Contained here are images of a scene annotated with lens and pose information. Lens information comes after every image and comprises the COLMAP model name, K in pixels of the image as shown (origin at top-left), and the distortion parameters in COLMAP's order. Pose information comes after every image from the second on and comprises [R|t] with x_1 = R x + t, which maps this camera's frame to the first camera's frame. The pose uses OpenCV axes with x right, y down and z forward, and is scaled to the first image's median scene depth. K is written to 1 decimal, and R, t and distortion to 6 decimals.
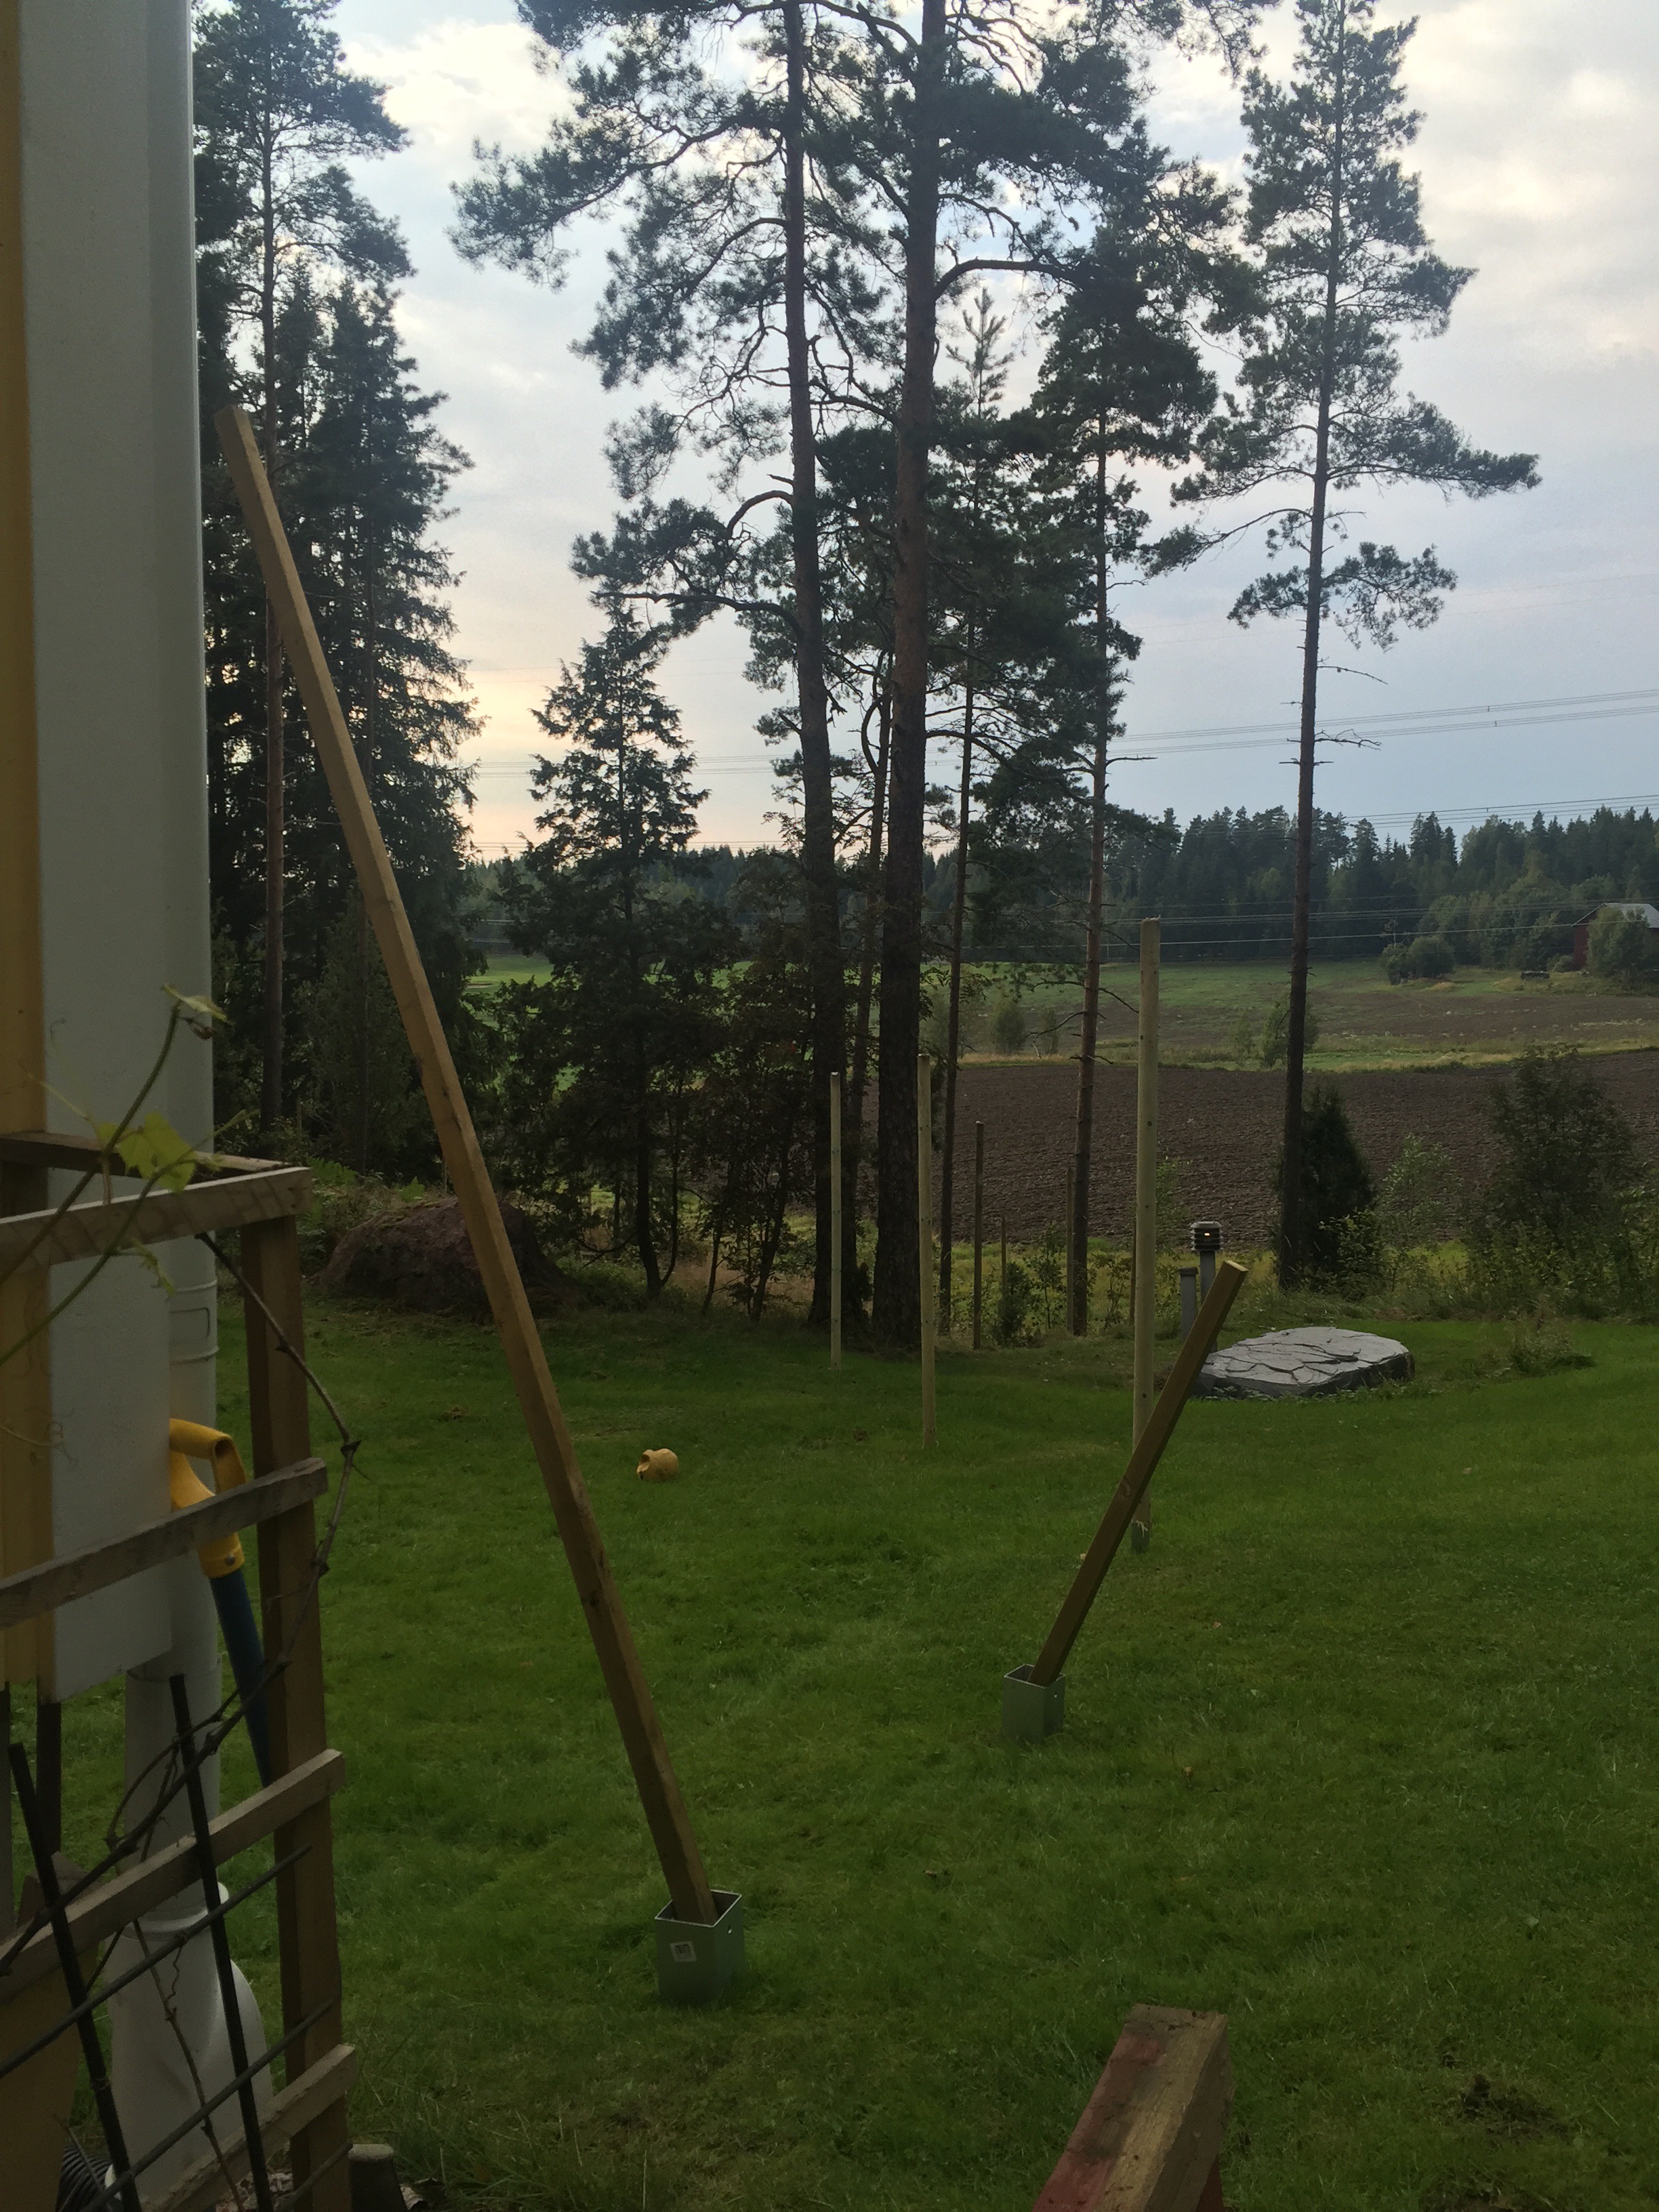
lens RADIAL K [[1844.4, 0, 830.5], [0, 1844.4, 1107.0], [0, 0, 1]] dist [0.002405, -0.016019]
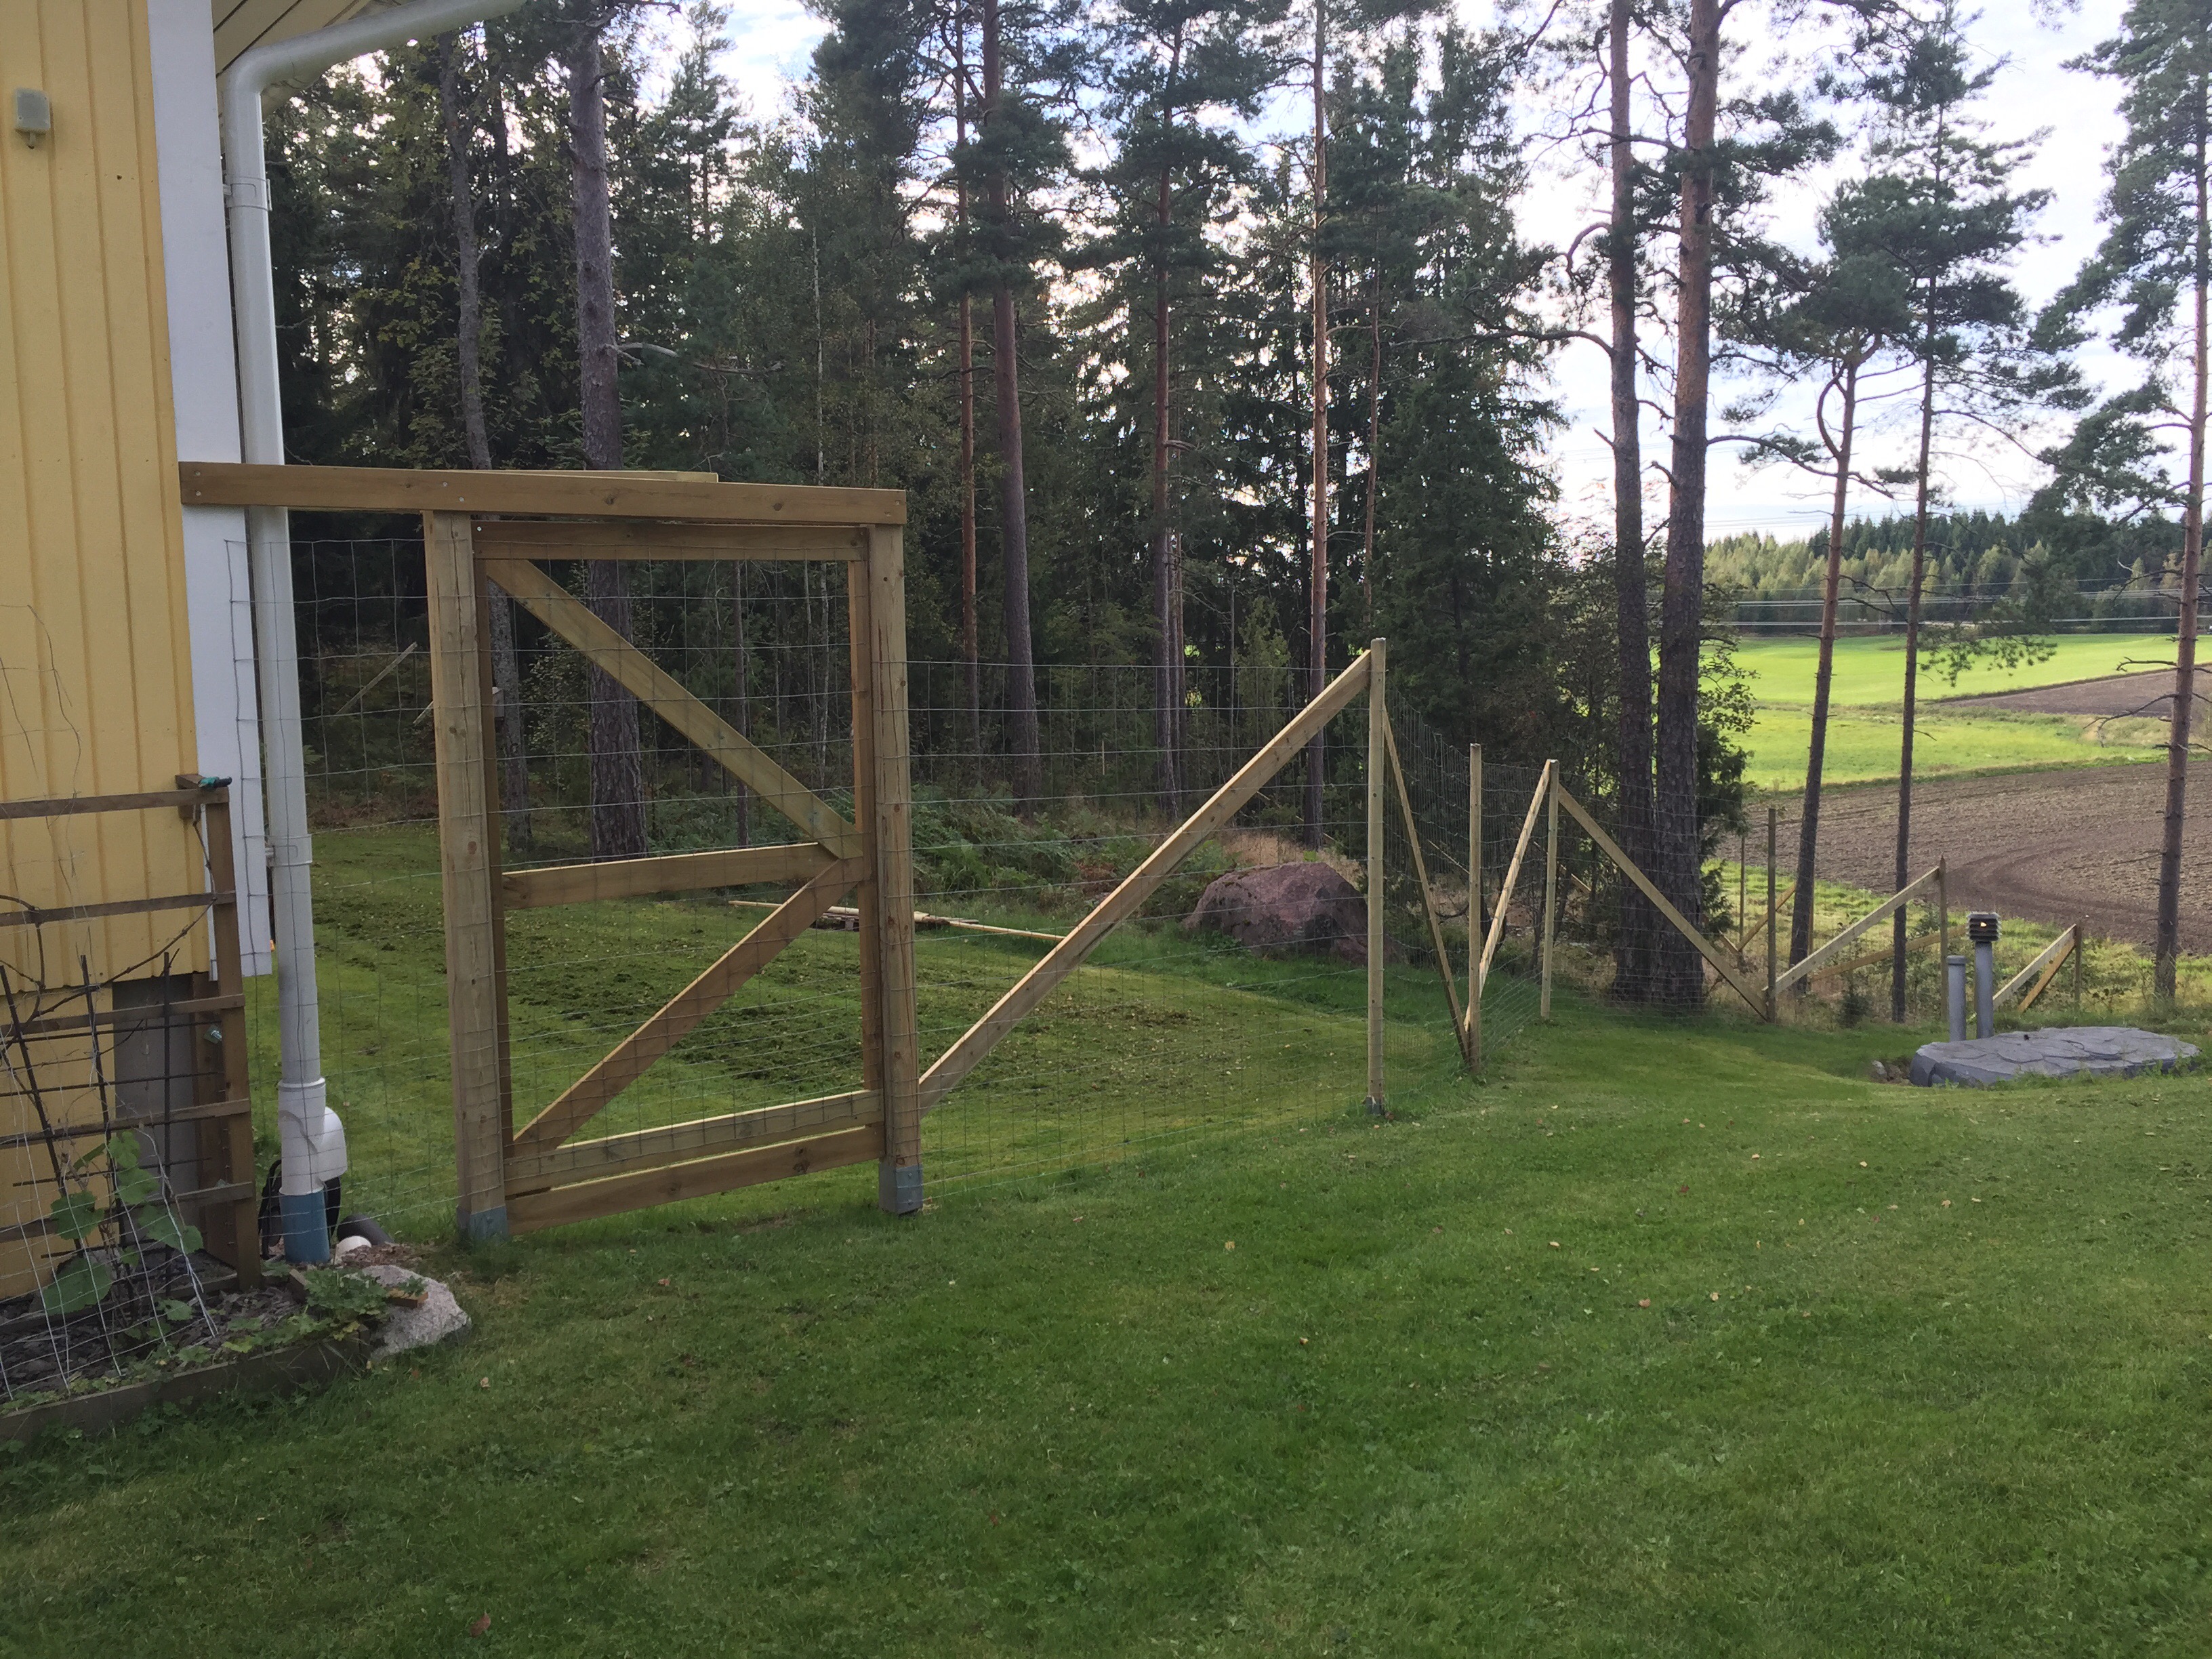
lens RADIAL K [[1844.4, 0, 1102.9], [0, 1844.4, 833.2], [0, 0, 1]] dist [0.002405, -0.016019]
pose [[0.869045, 0.026327, -0.494032, 0.131704], [-0.014686, 0.999516, 0.027430, 0.000133], [0.494515, -0.016582, 0.869011, -0.046403]]
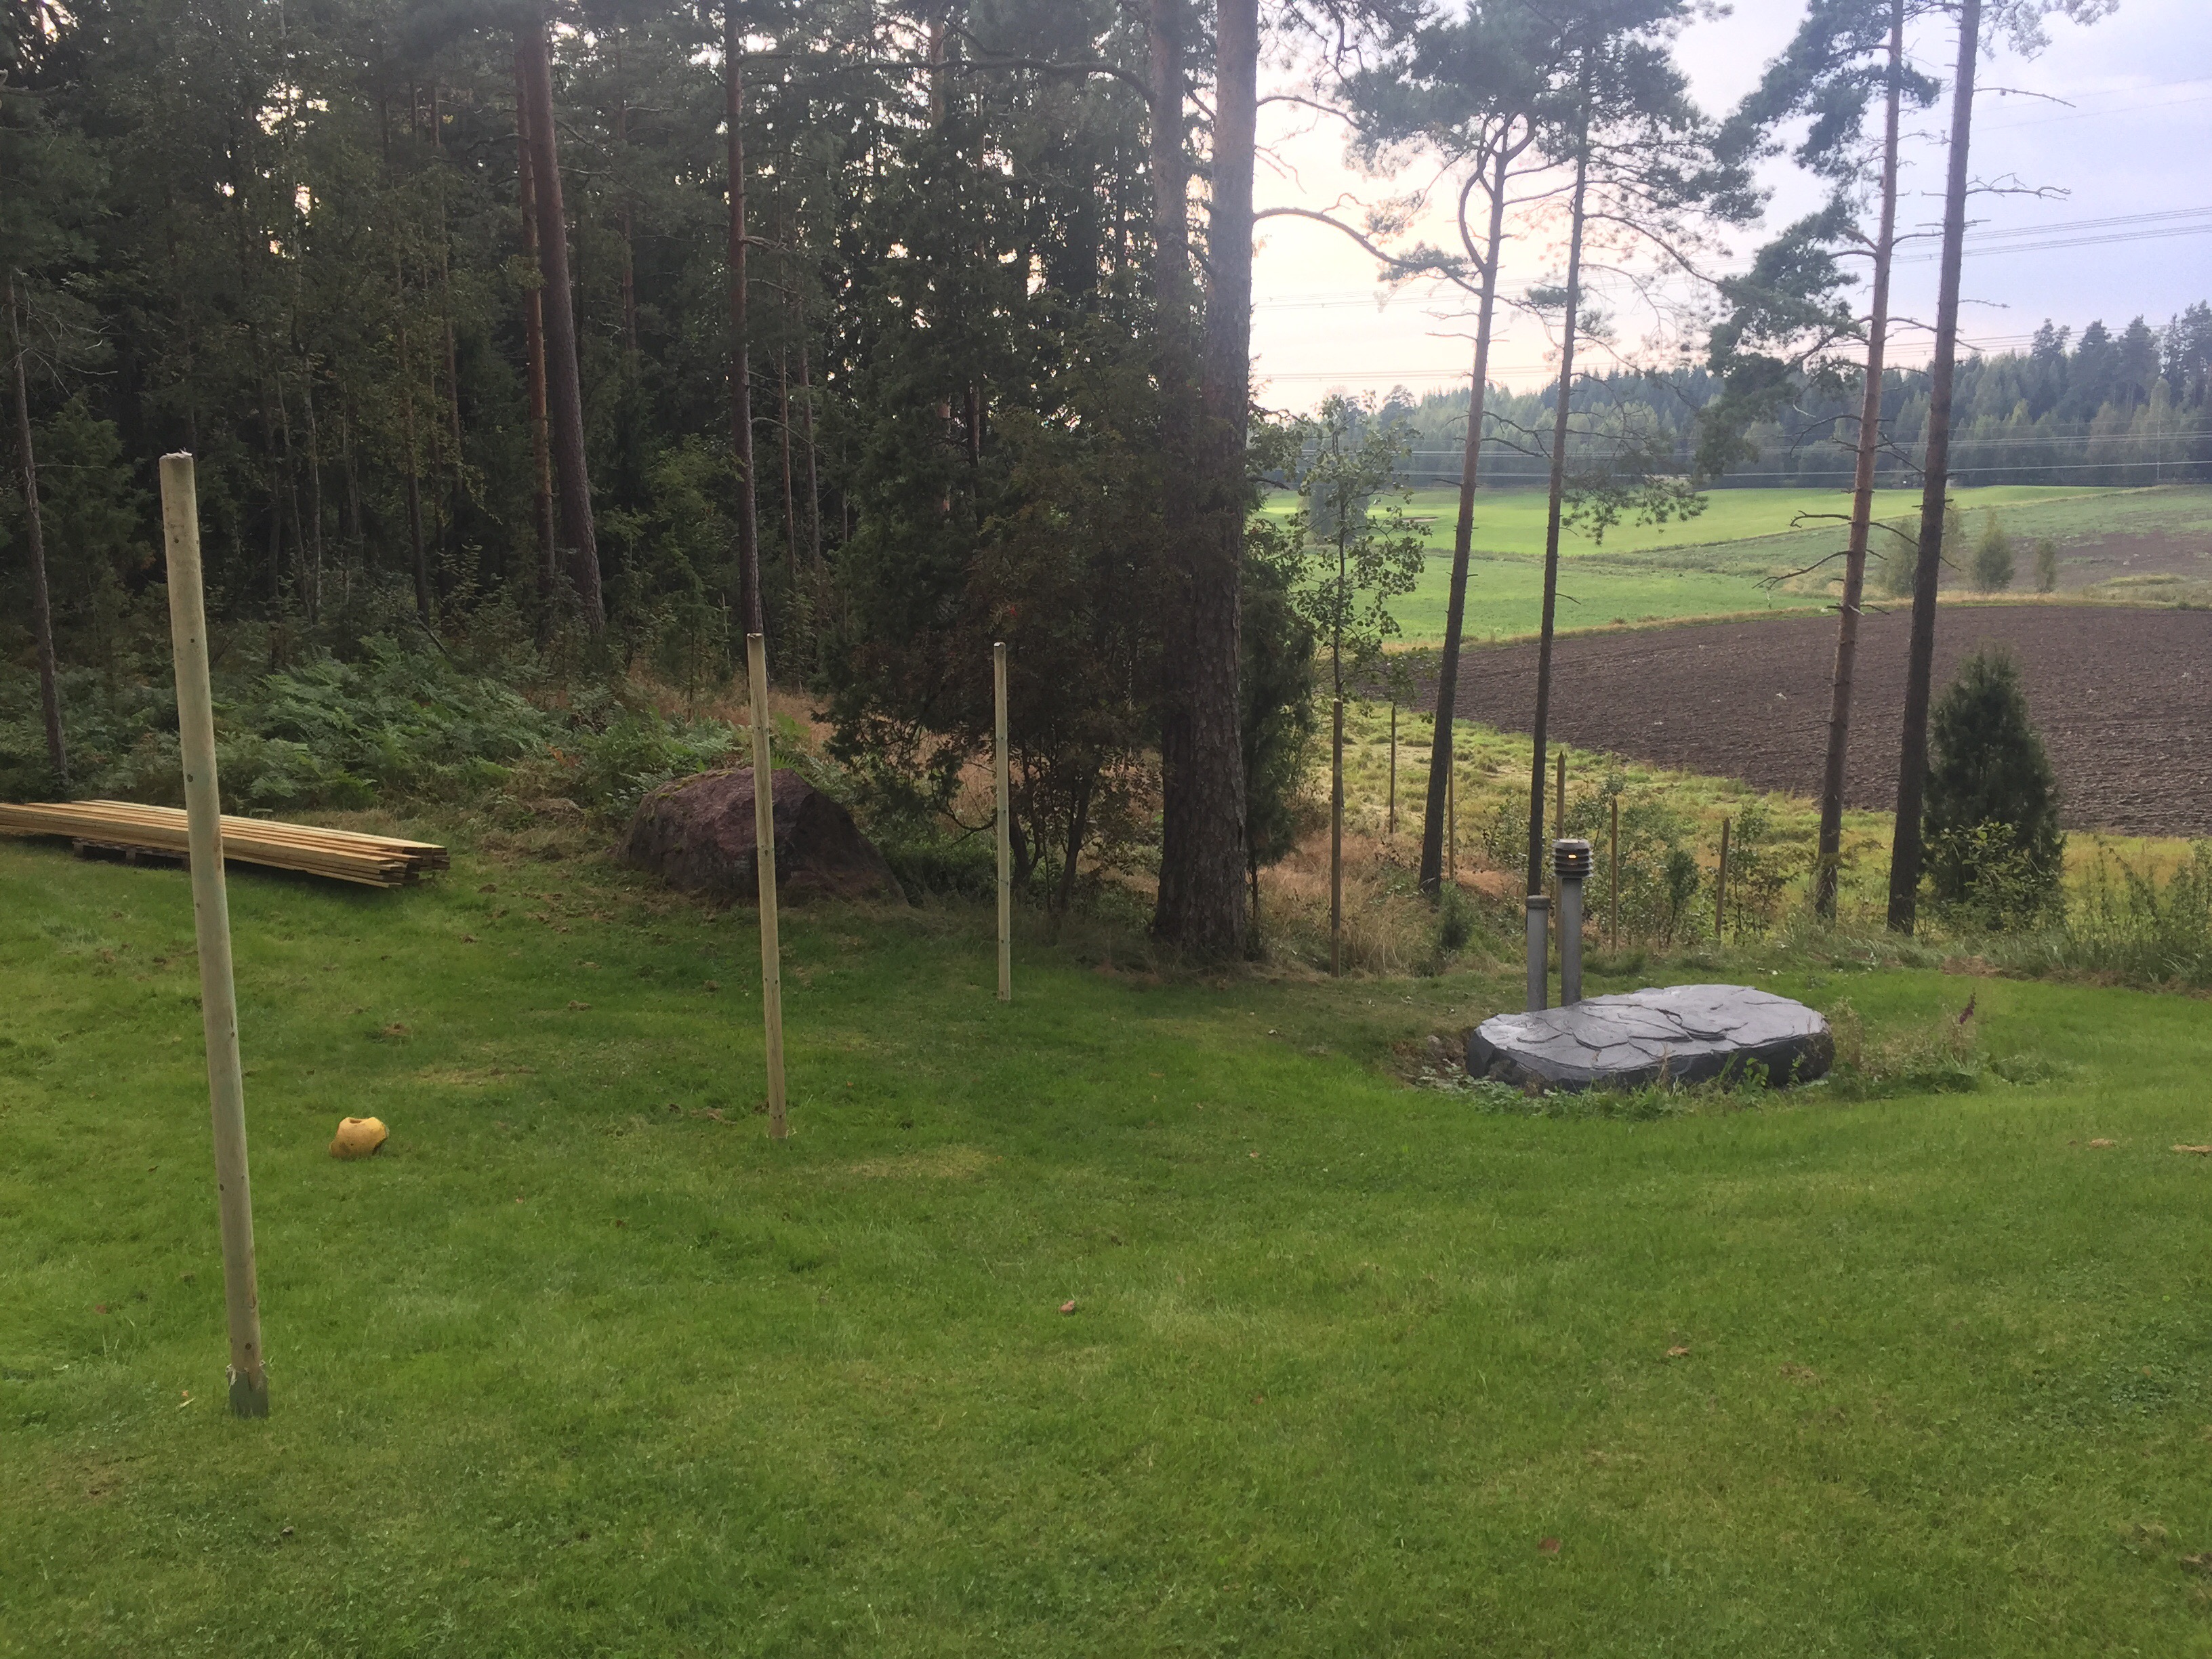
lens RADIAL K [[1844.4, 0, 1104.0], [0, 1844.4, 828.3], [0, 0, 1]] dist [0.002405, -0.016019]
pose [[0.928159, 0.054855, -0.368120, 0.140998], [-0.016940, 0.994280, 0.105449, -0.009719], [0.371798, -0.091637, 0.923779, 0.097778]]
